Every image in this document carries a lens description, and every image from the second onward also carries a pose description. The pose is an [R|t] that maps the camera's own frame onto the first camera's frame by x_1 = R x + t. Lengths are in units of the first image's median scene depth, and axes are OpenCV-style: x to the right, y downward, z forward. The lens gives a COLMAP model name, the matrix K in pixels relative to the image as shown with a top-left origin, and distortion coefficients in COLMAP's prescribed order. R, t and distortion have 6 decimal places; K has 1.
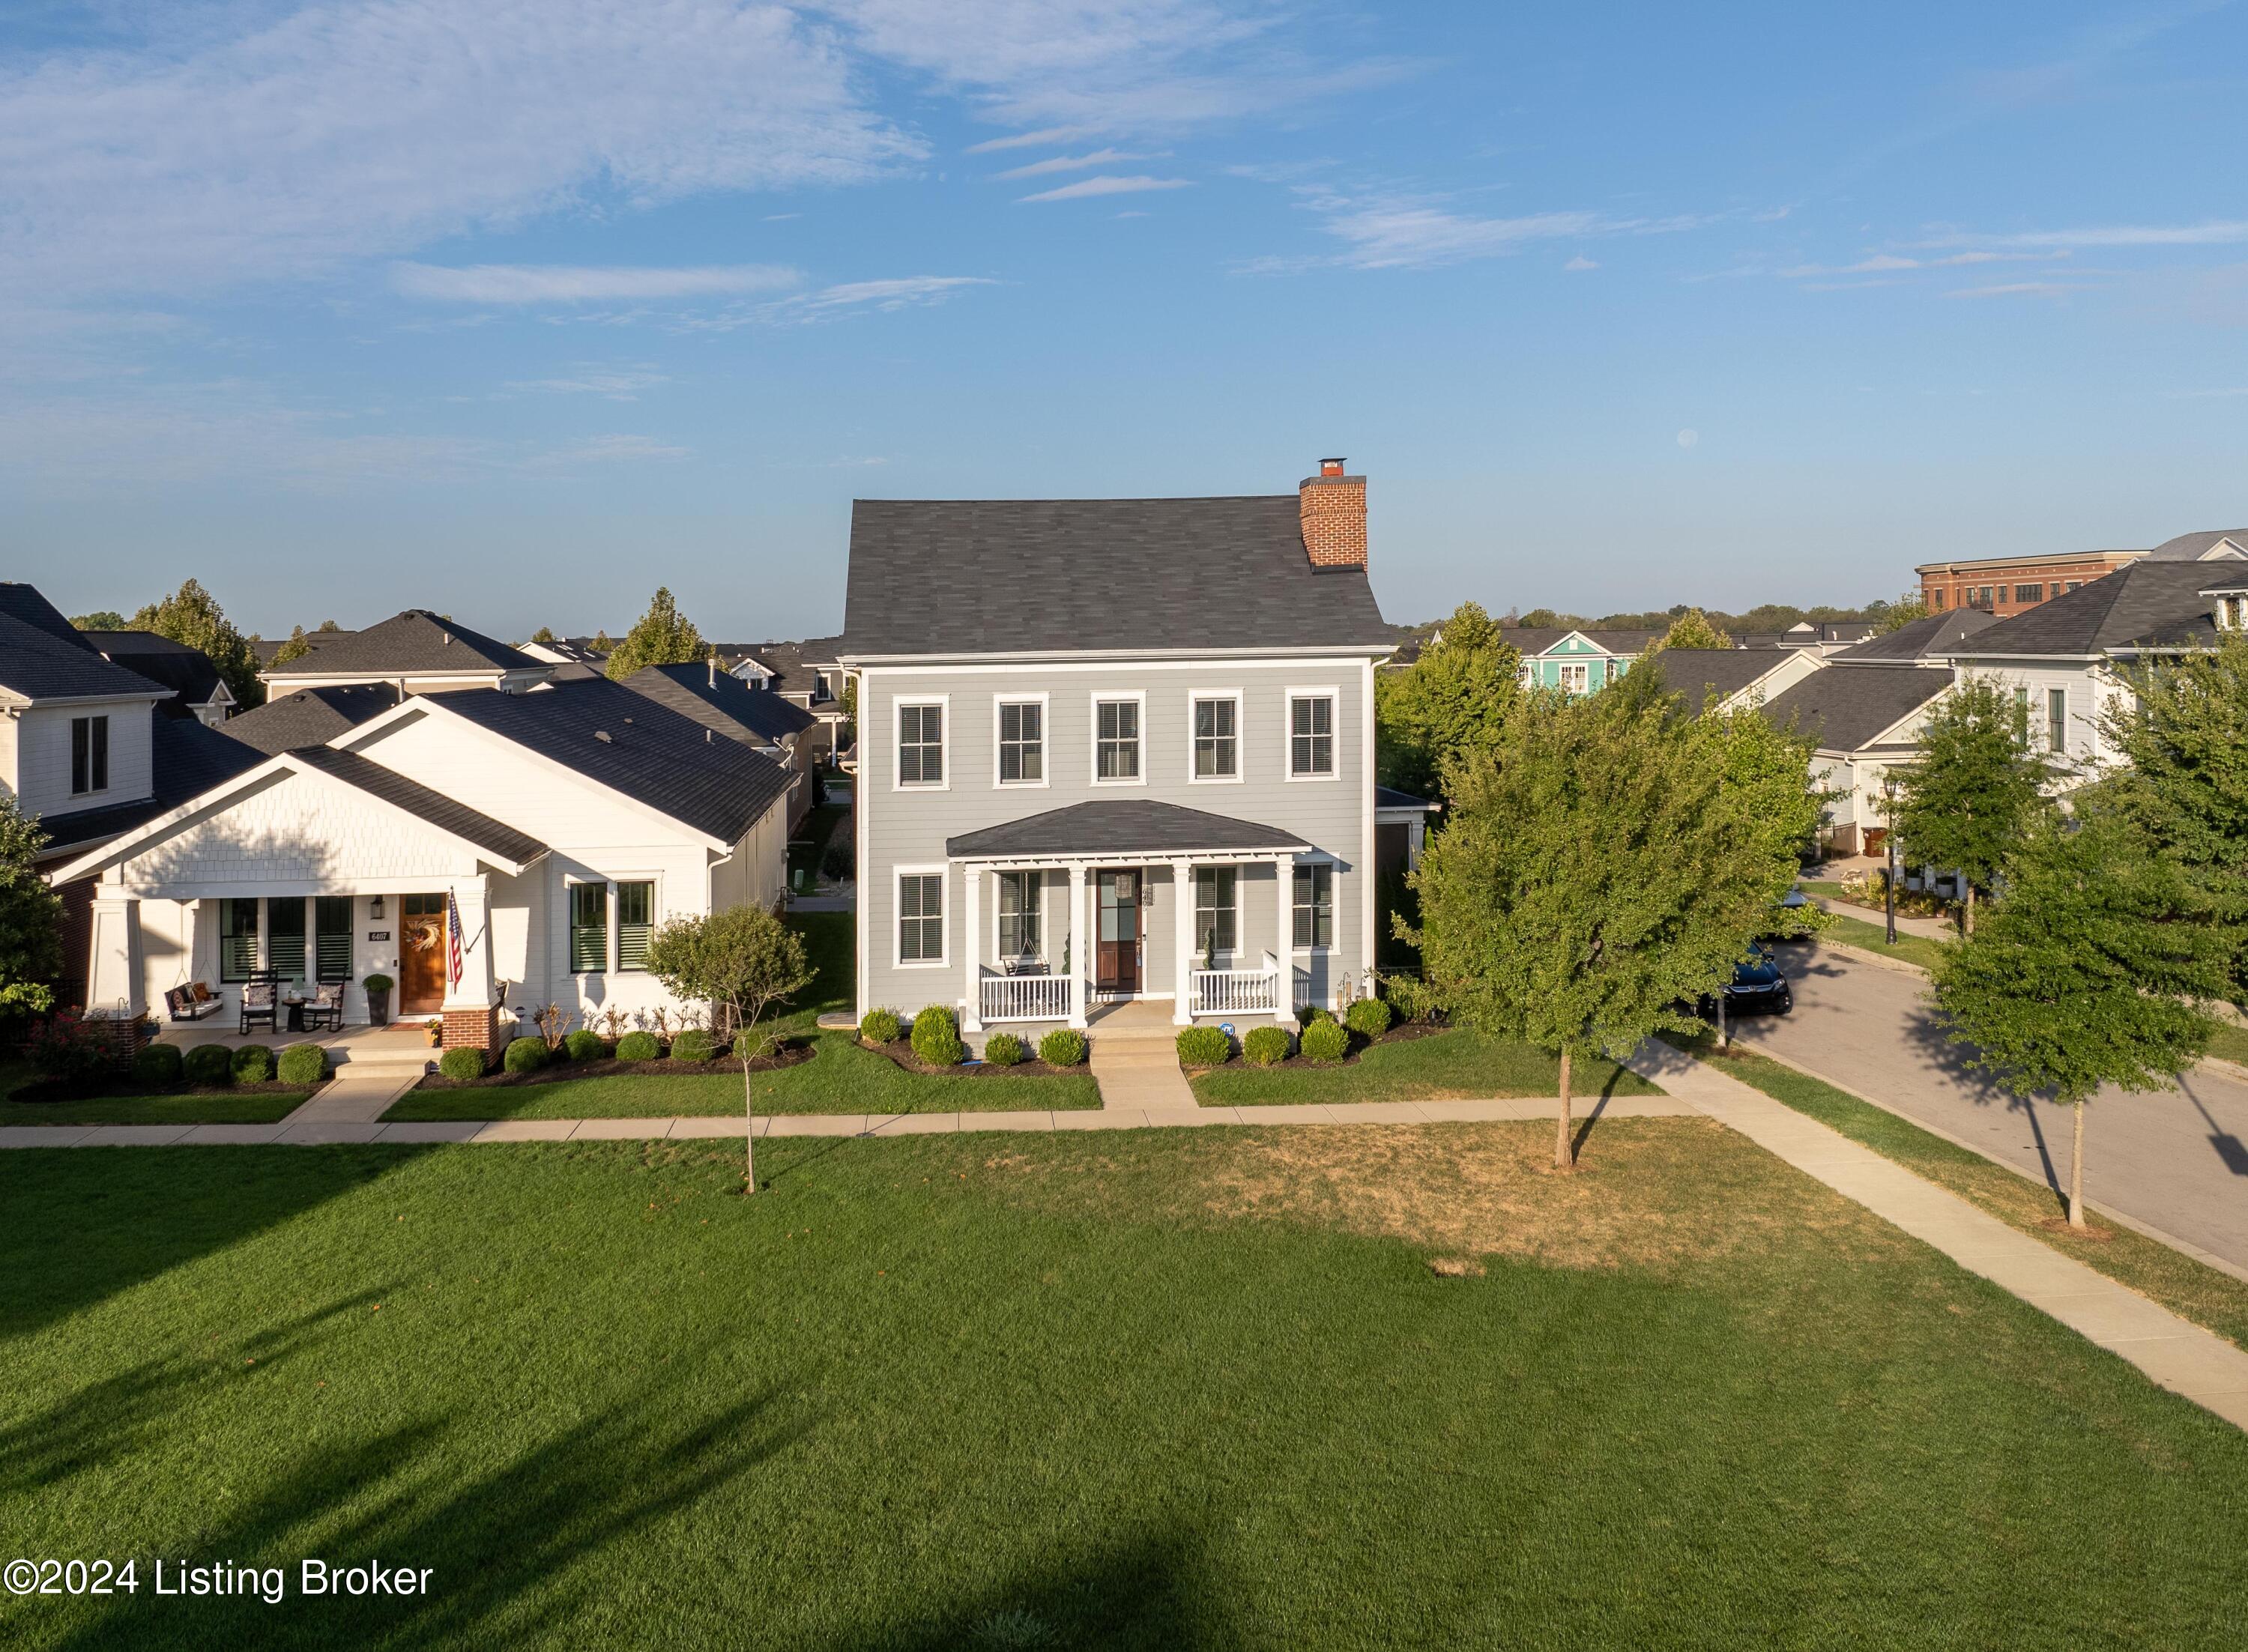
lens RADIAL K [[2215.3, 0, 1130.4], [0, 2215.3, 429.1], [0, 0, 1]] dist [-0.025964, -0.011227]
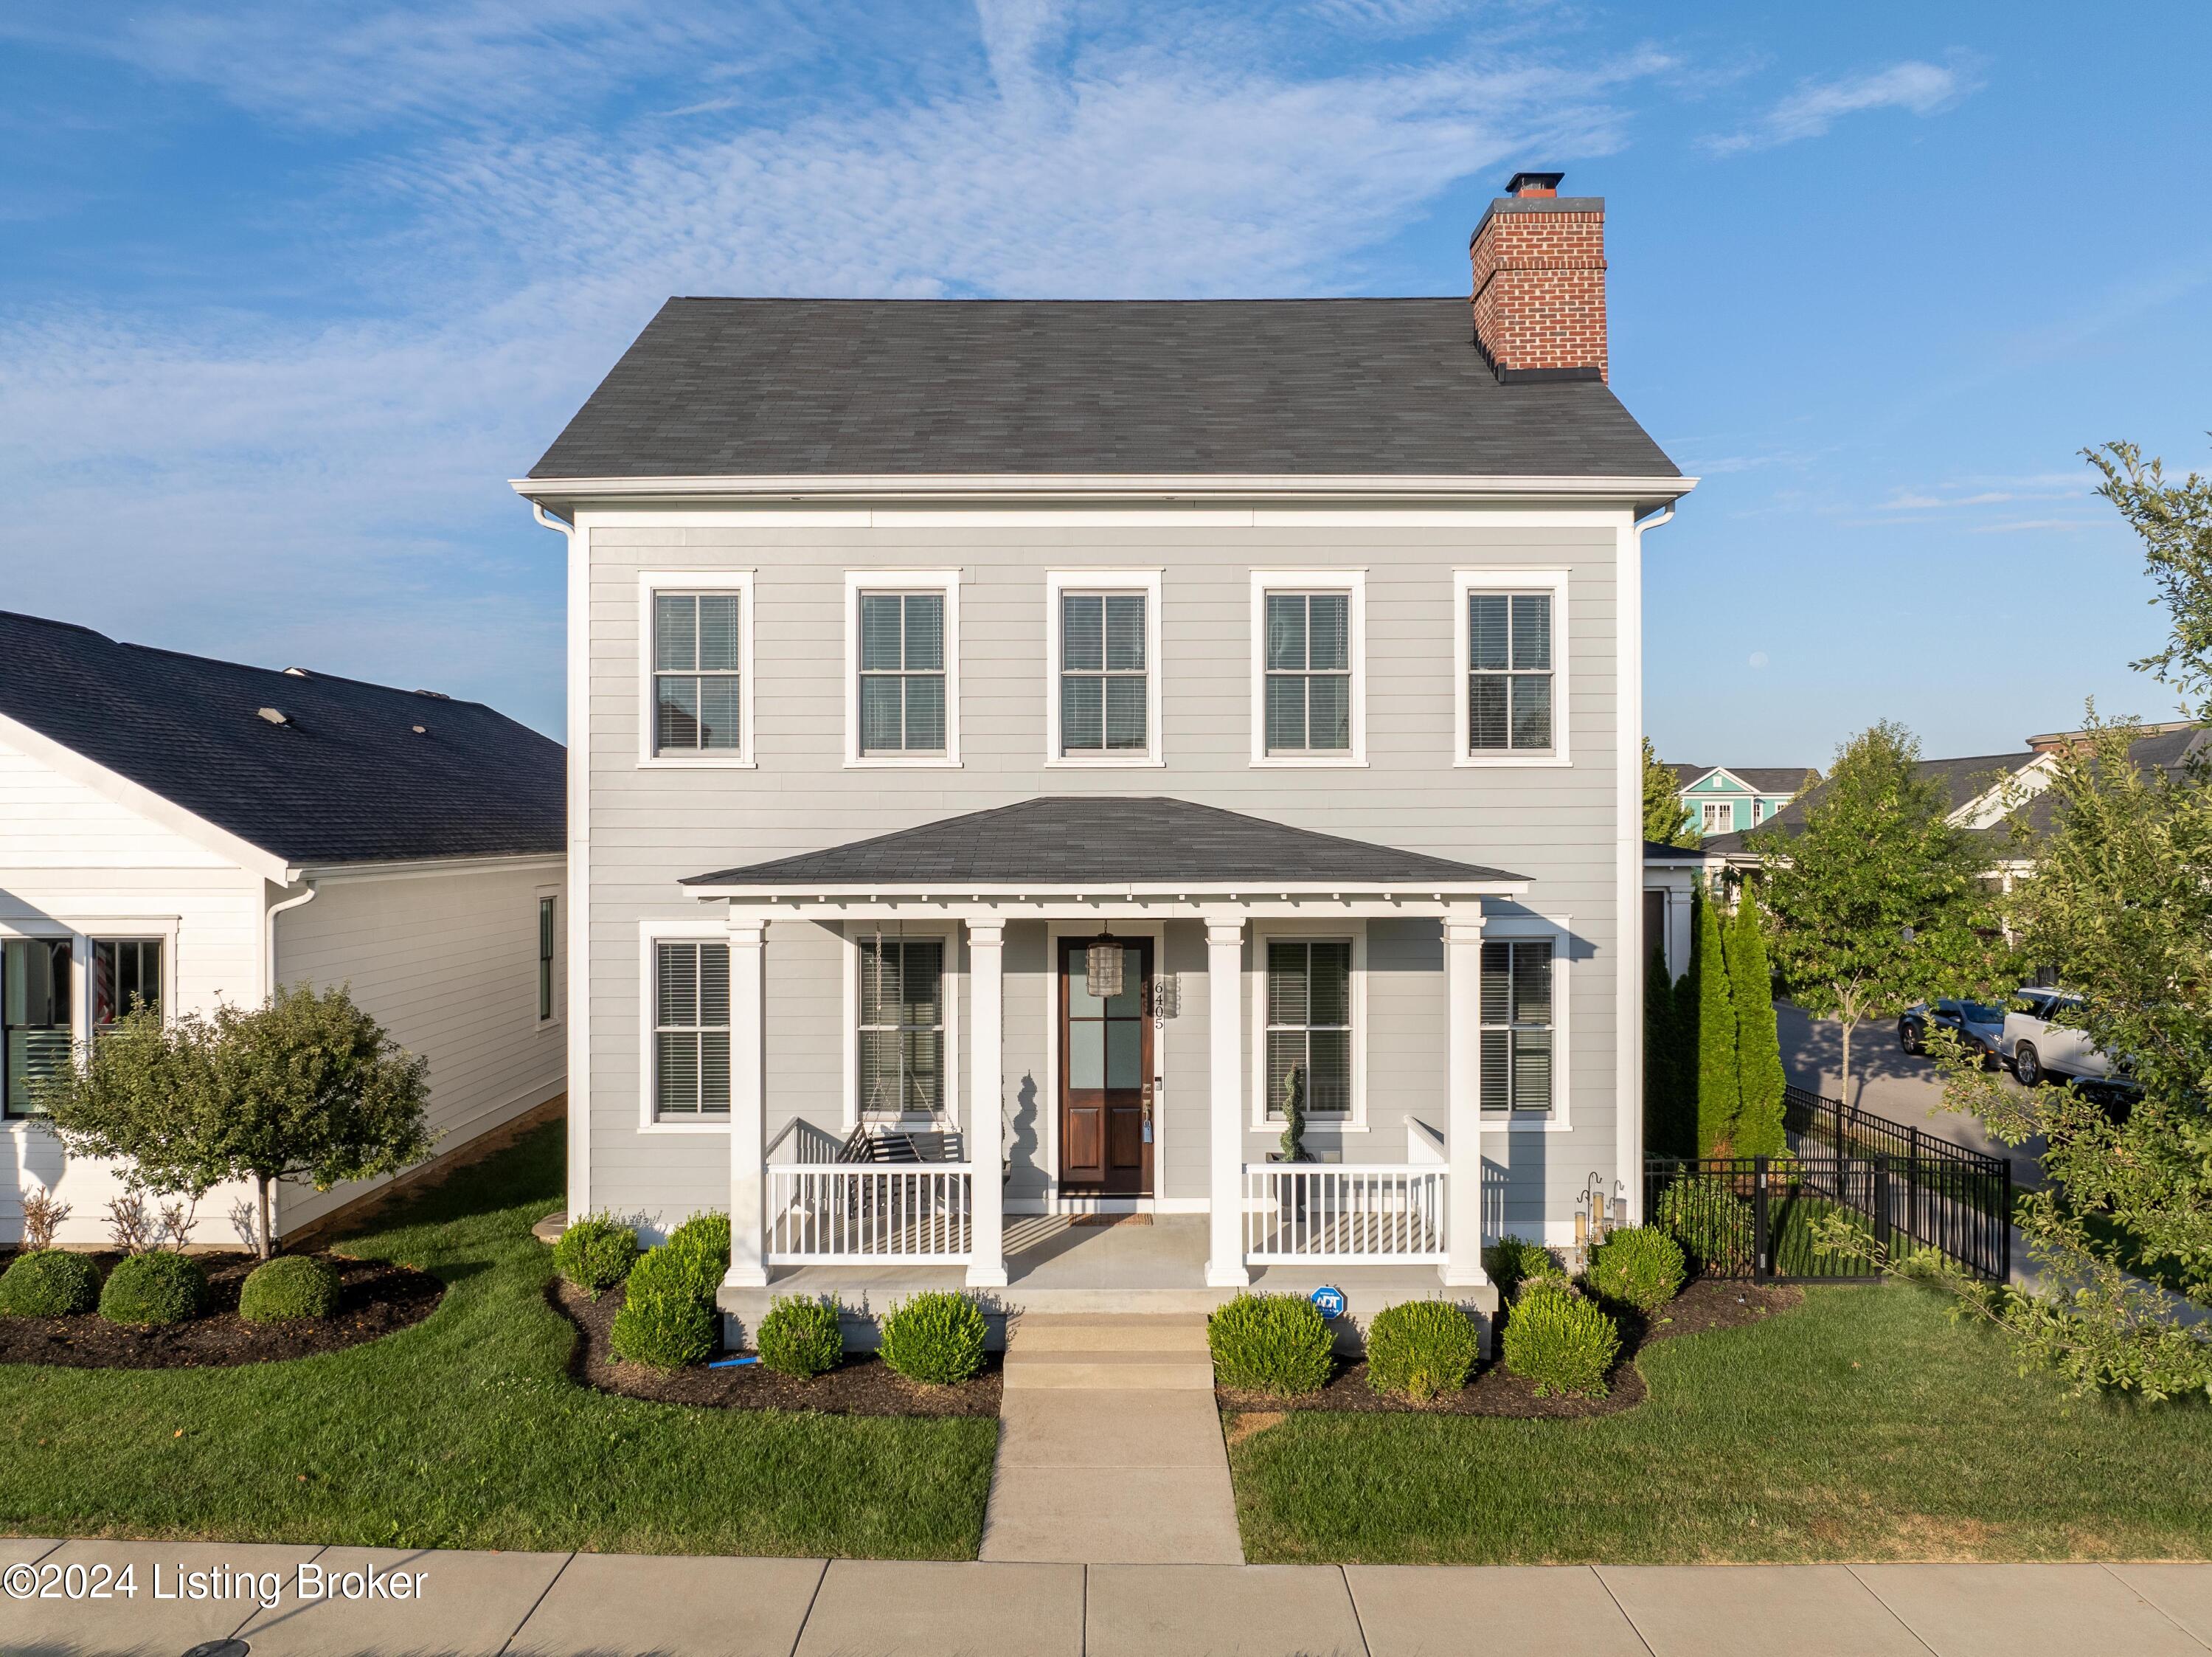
lens RADIAL K [[1854.5, 0, 1043.8], [0, 1854.5, 631.6], [0, 0, 1]] dist [-0.028214, -0.010408]
pose [[0.993412, 0.001981, -0.114576, 0.027982], [-0.003129, 0.999947, -0.009844, 0.136598], [0.114551, 0.010137, 0.993366, 0.600778]]
